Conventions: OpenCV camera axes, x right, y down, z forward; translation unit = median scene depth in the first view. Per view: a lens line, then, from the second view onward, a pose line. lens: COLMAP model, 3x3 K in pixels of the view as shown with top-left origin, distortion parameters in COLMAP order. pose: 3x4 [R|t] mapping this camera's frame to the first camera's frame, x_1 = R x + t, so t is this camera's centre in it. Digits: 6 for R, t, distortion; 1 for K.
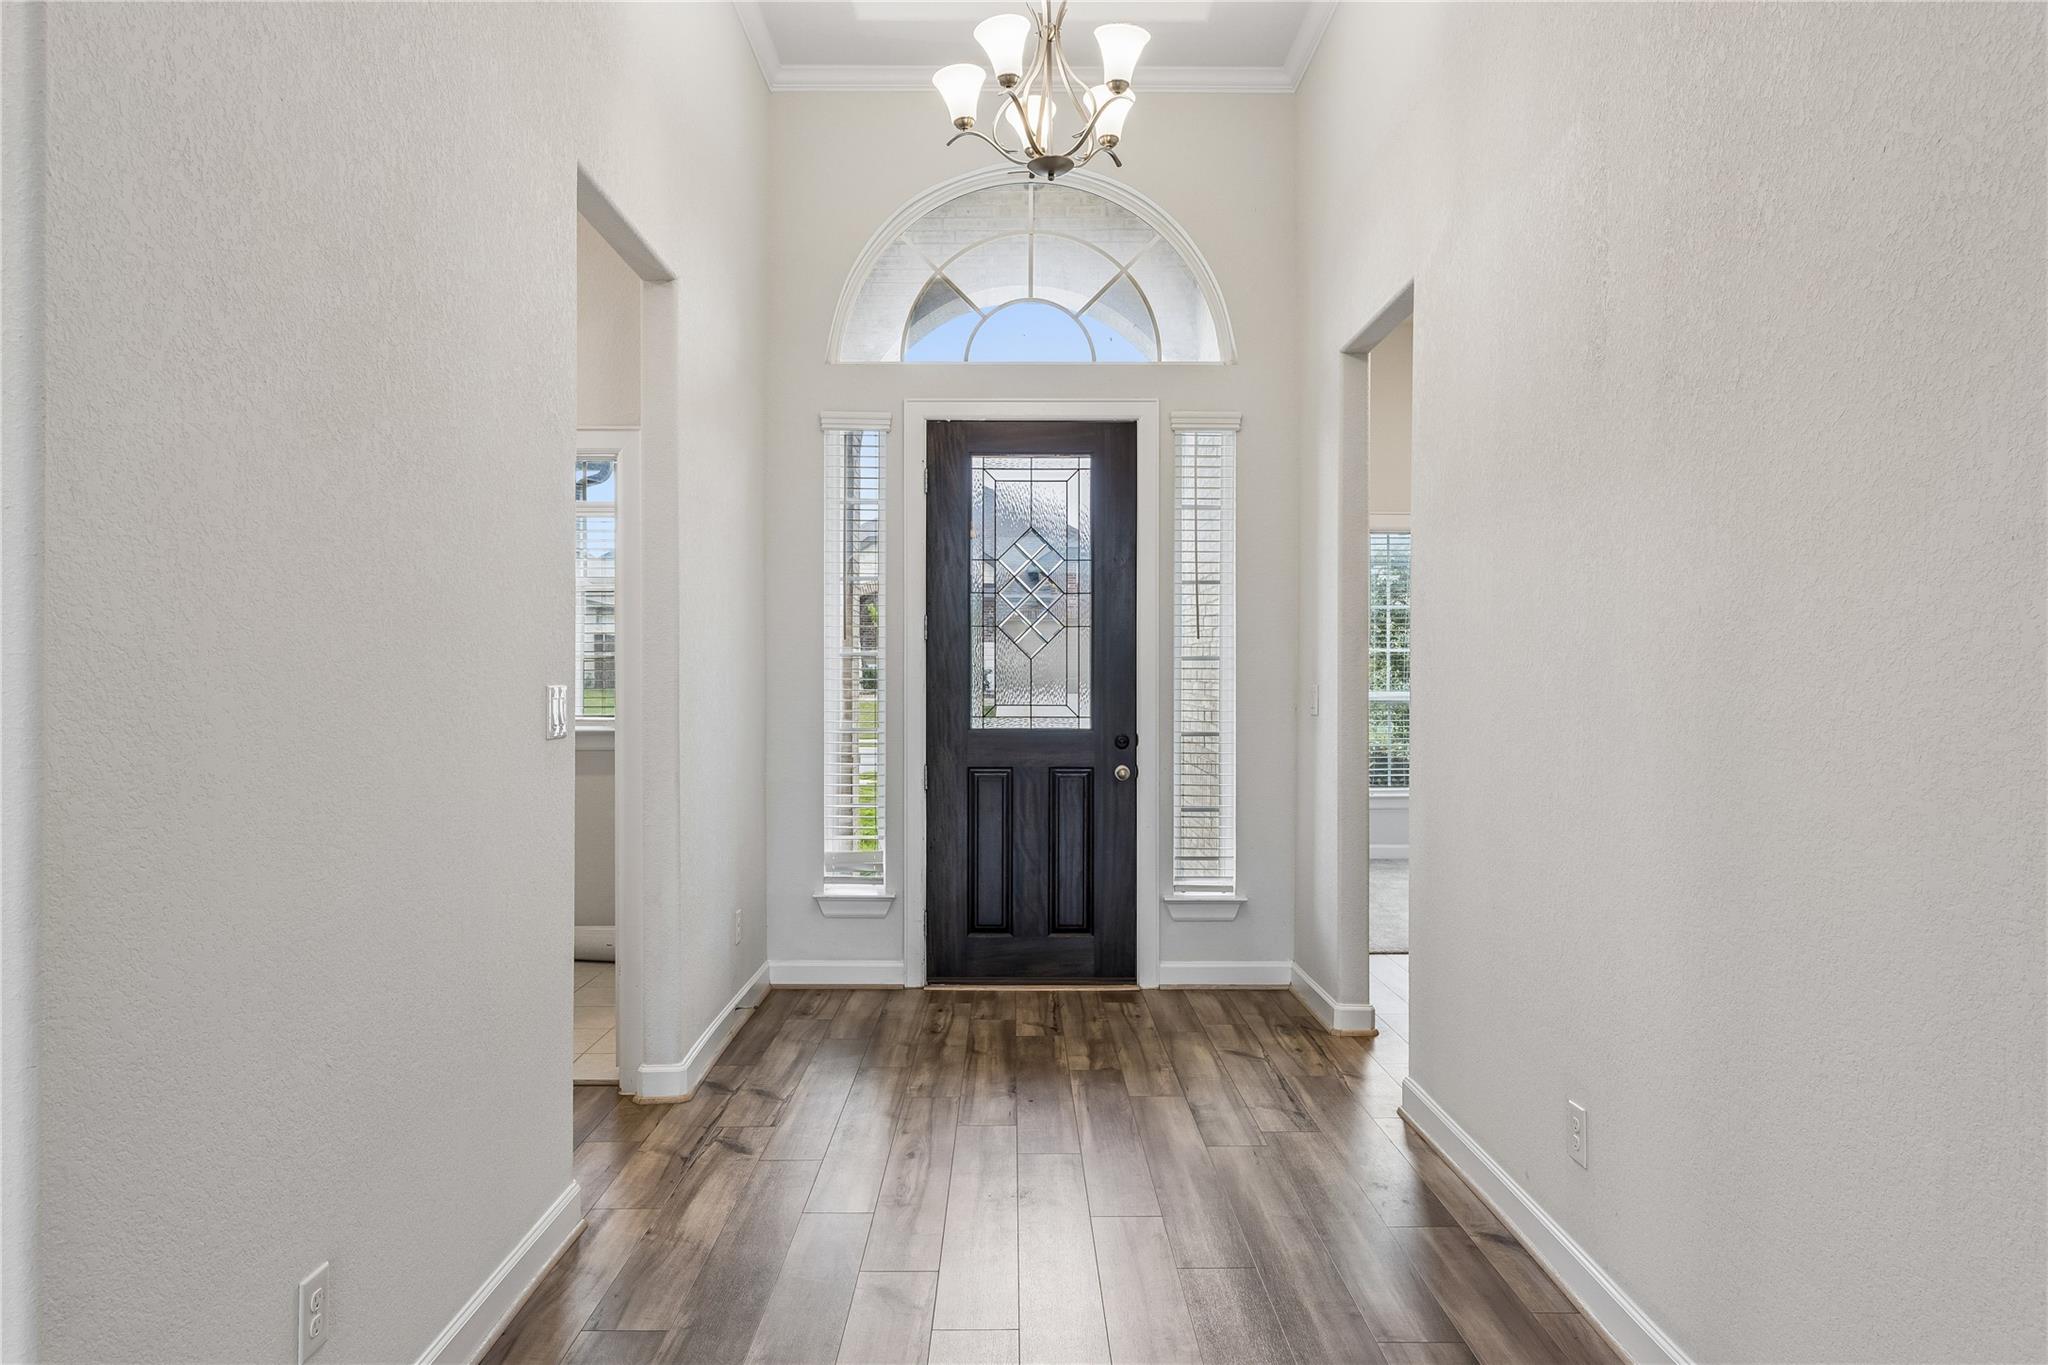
lens RADIAL K [[1290.6, 0, 1014.3], [0, 1290.6, 675.9], [0, 0, 1]] dist [-0.009570, -0.000981]
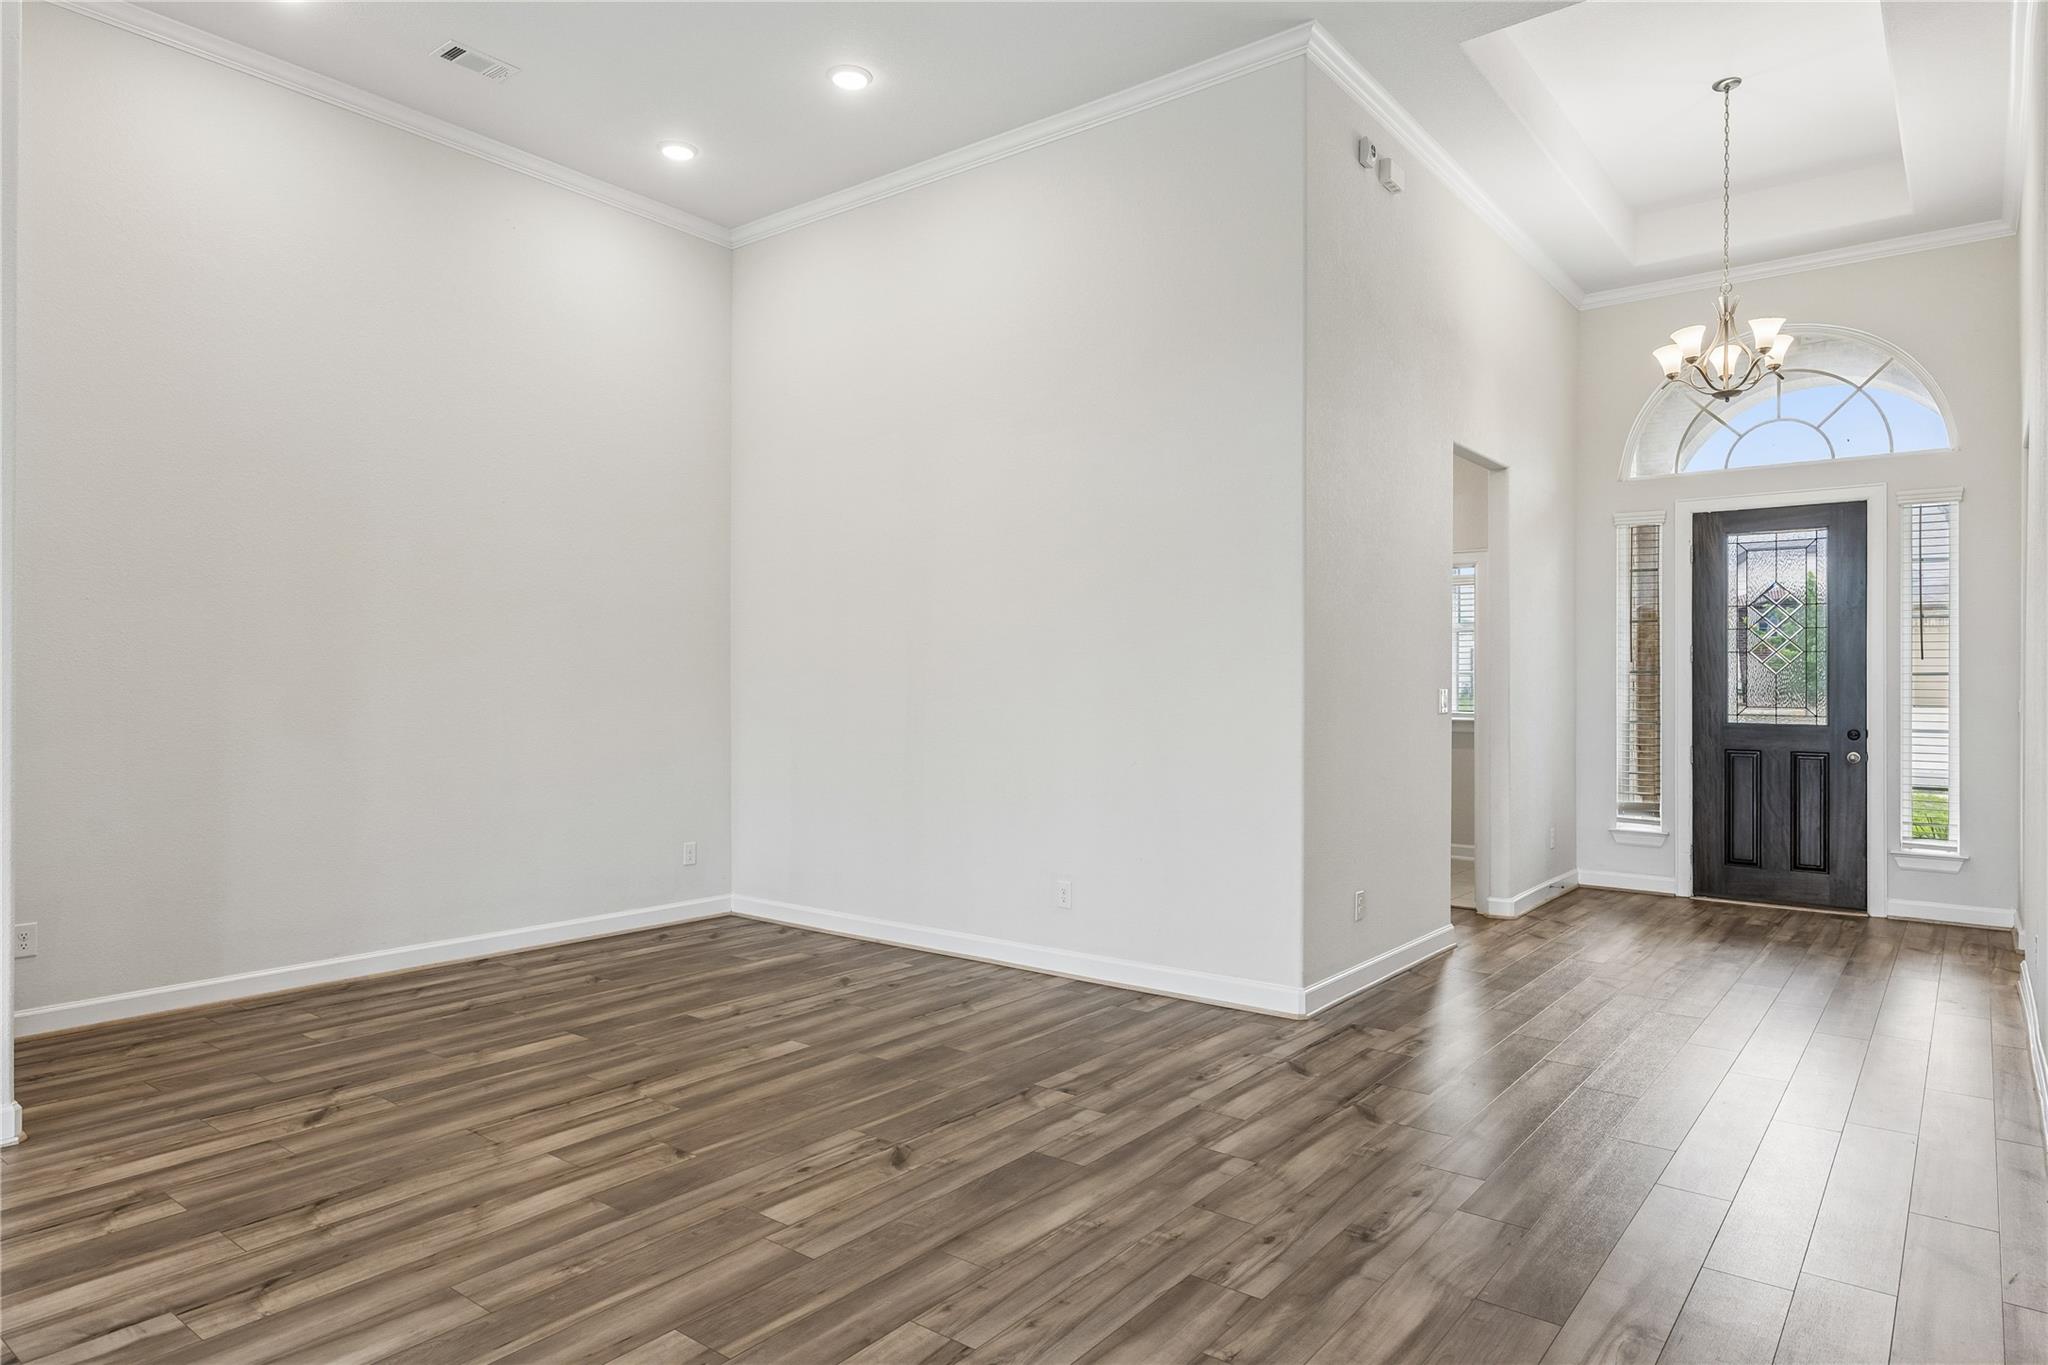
lens RADIAL K [[1207.9, 0, 1022.5], [0, 1207.9, 673.6], [0, 0, 1]] dist [0.005640, 0.002982]
pose [[0.784432, -0.002998, -0.620208, 0.190205], [-0.004281, 0.999938, -0.010248, 0.002867], [0.620200, 0.010694, 0.784371, -0.562103]]
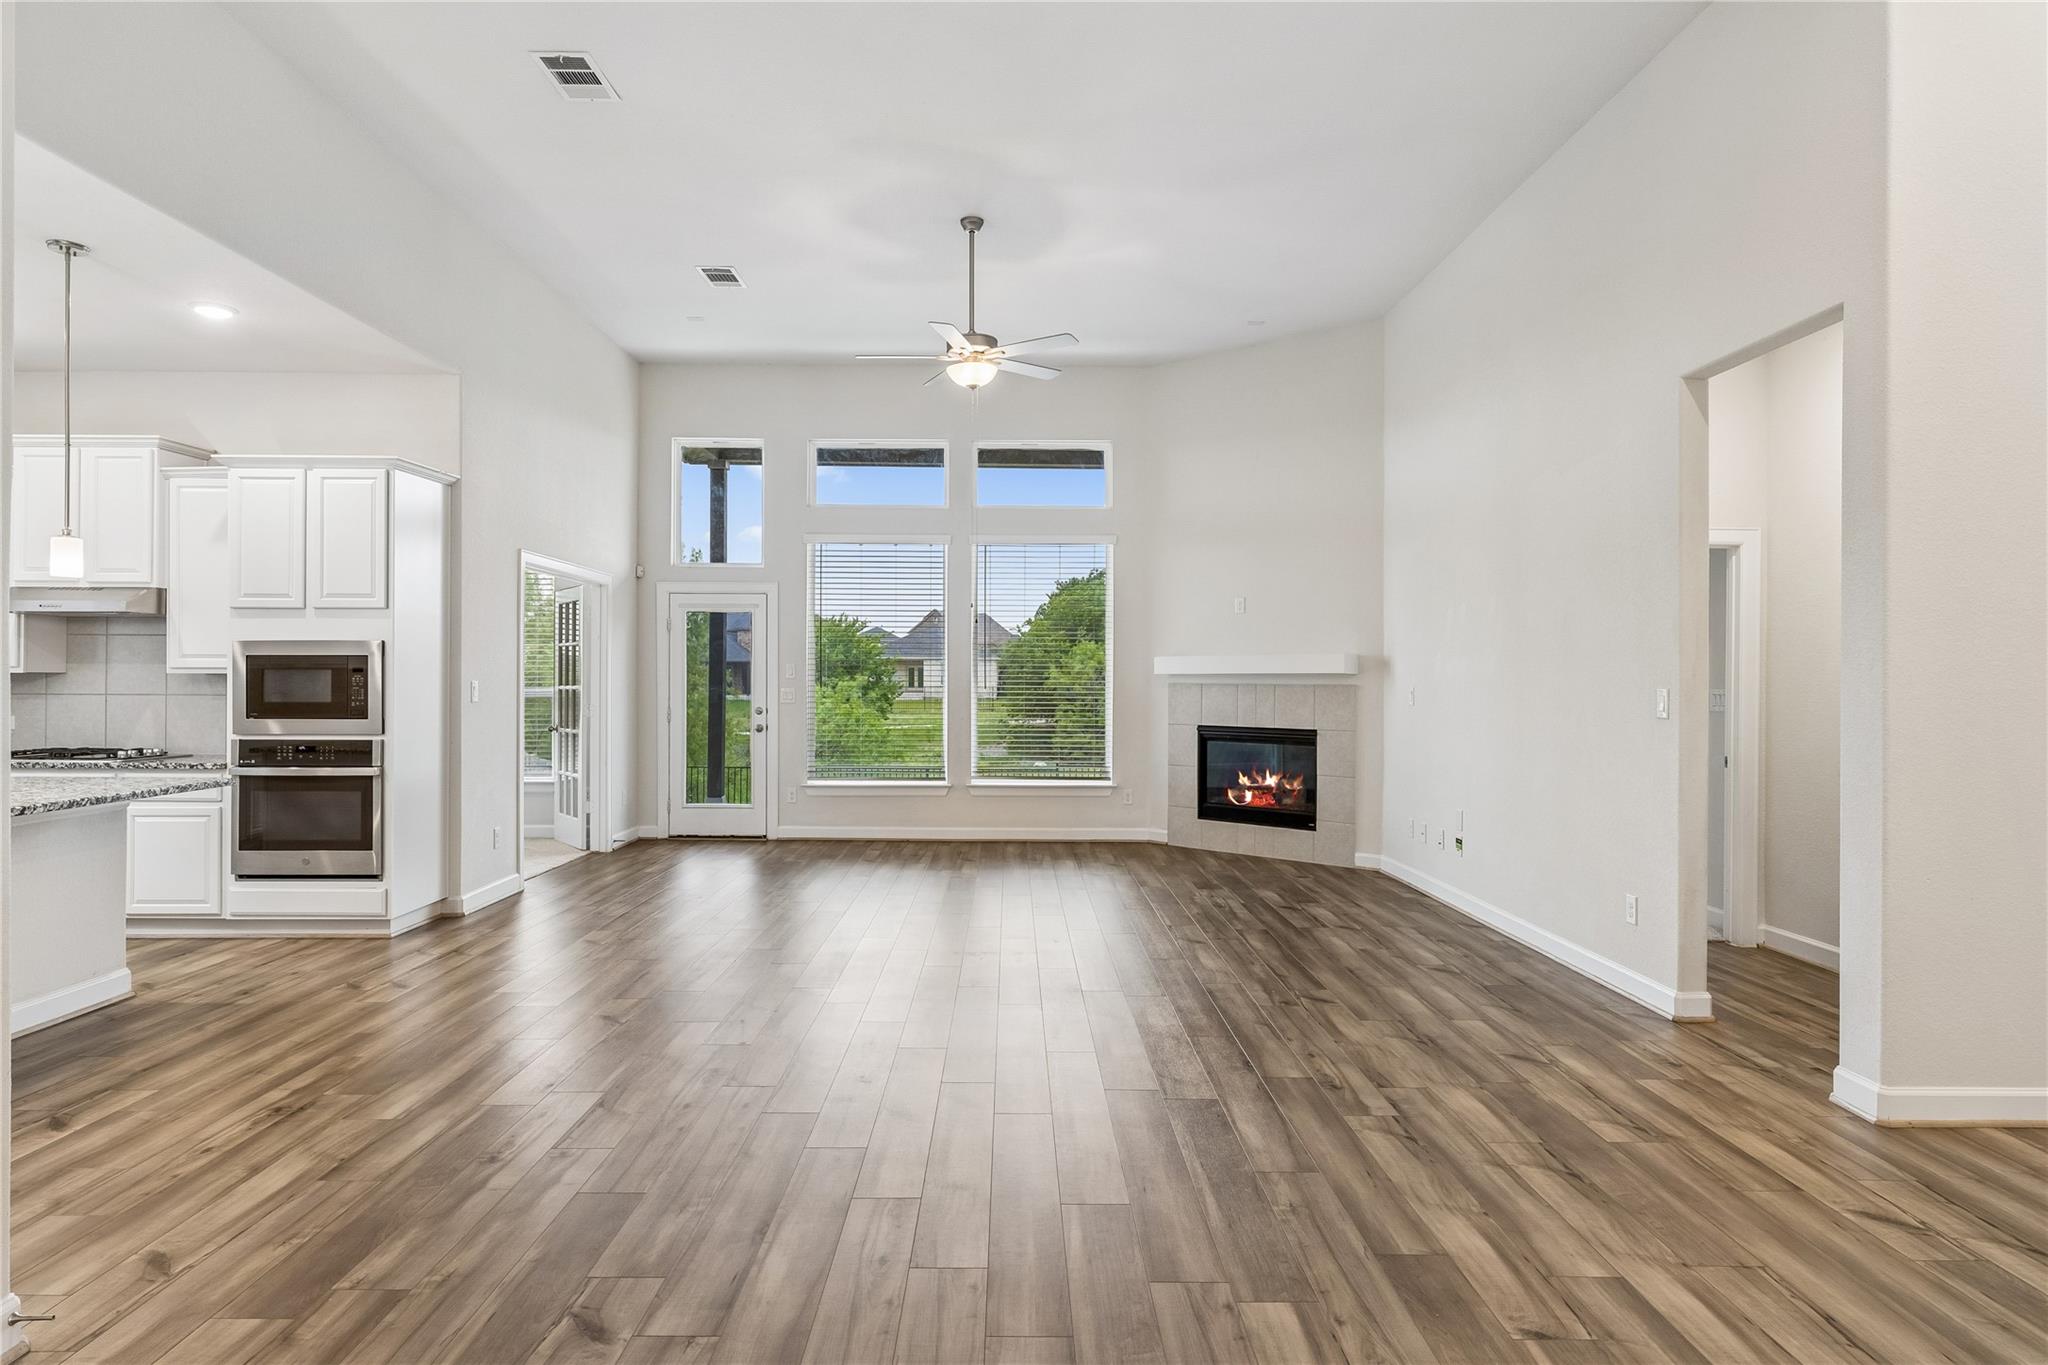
lens RADIAL K [[1153.0, 0, 1037.0], [0, 1153.0, 684.1], [0, 0, 1]] dist [-0.005490, -0.004426]
pose [[-0.999722, -0.008615, -0.021961, -0.138596], [-0.008764, 0.999939, 0.006729, -0.001601], [0.021902, 0.006919, -0.999736, 0.254176]]
